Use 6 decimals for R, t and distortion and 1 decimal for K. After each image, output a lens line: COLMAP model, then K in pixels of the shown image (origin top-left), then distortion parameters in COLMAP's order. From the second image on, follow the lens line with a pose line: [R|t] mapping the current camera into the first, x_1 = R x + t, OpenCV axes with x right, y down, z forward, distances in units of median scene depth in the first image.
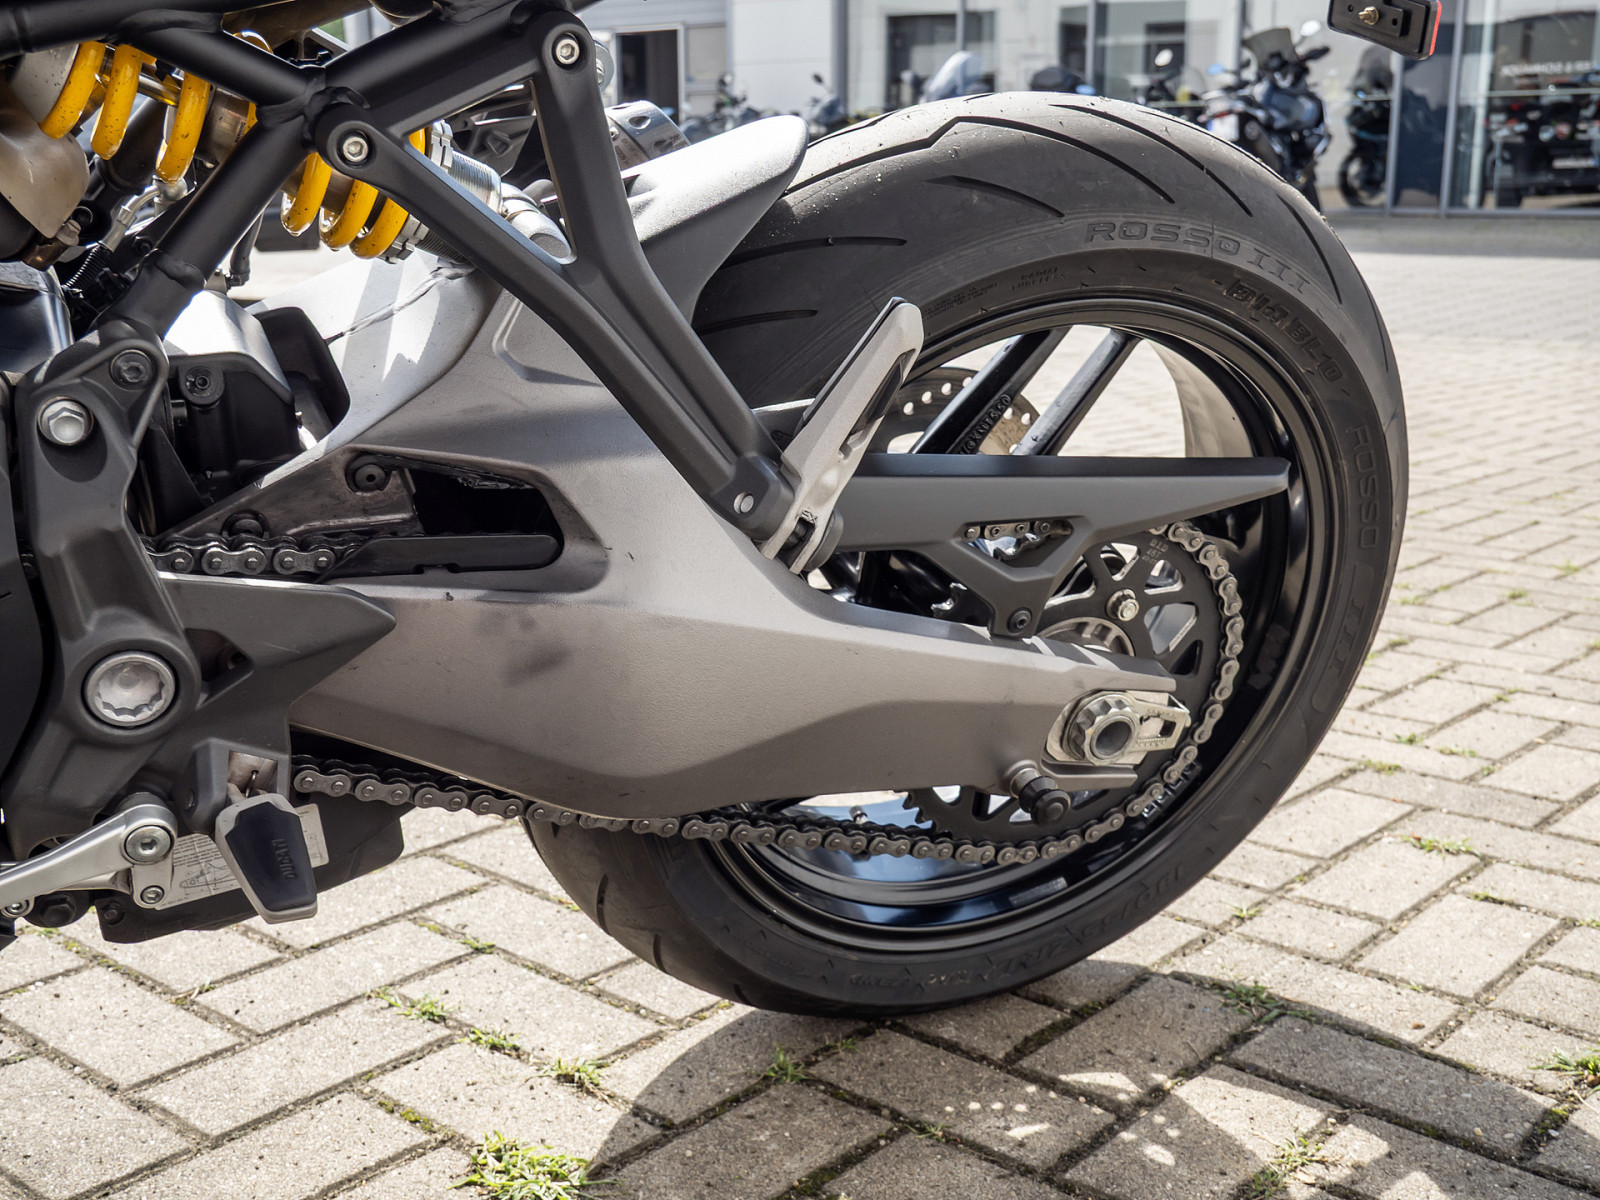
lens RADIAL K [[1871.3, 0, 800.0], [0, 1871.3, 600.0], [0, 0, 1]] dist [0.013914, 0.005341]
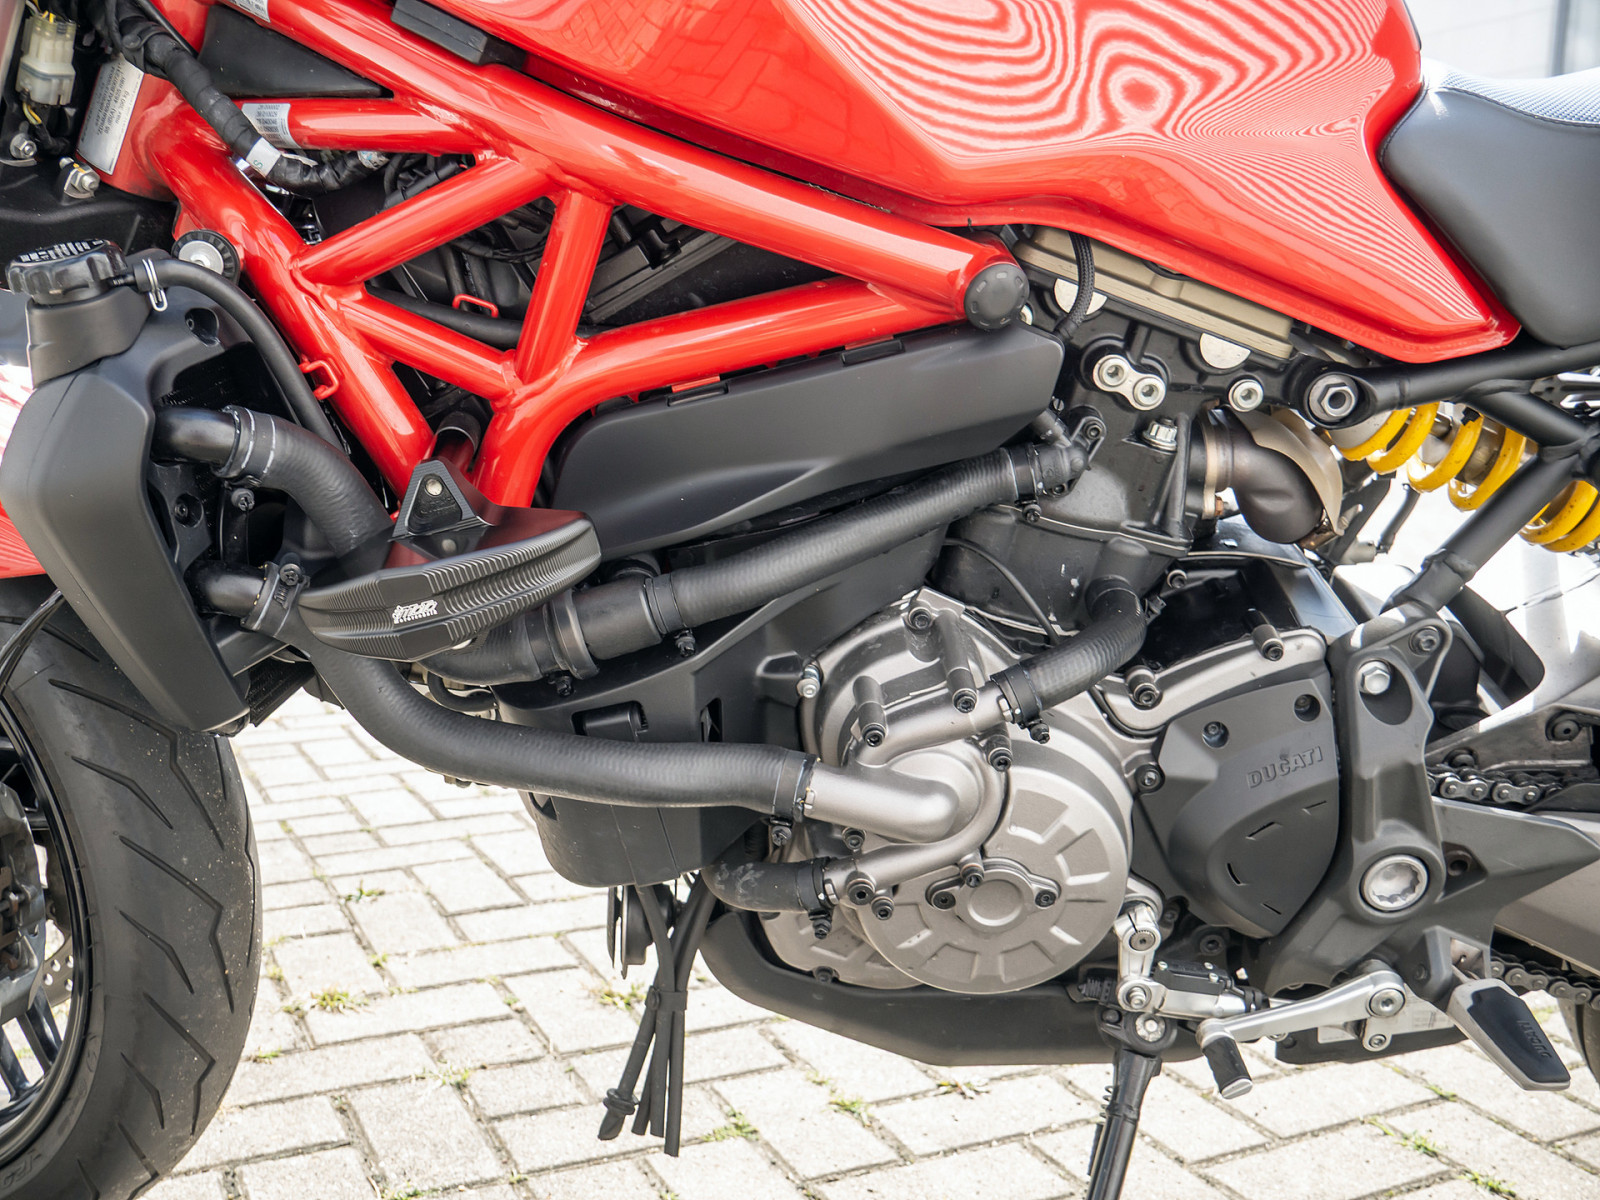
lens RADIAL K [[1546.7, 0, 800.0], [0, 1546.7, 600.0], [0, 0, 1]] dist [-0.002457, -0.002814]
pose [[0.922313, 0.069422, -0.380157, -0.316255], [-0.102919, 0.992329, -0.068483, -0.028746], [0.372487, 0.102289, 0.922383, -0.150919]]
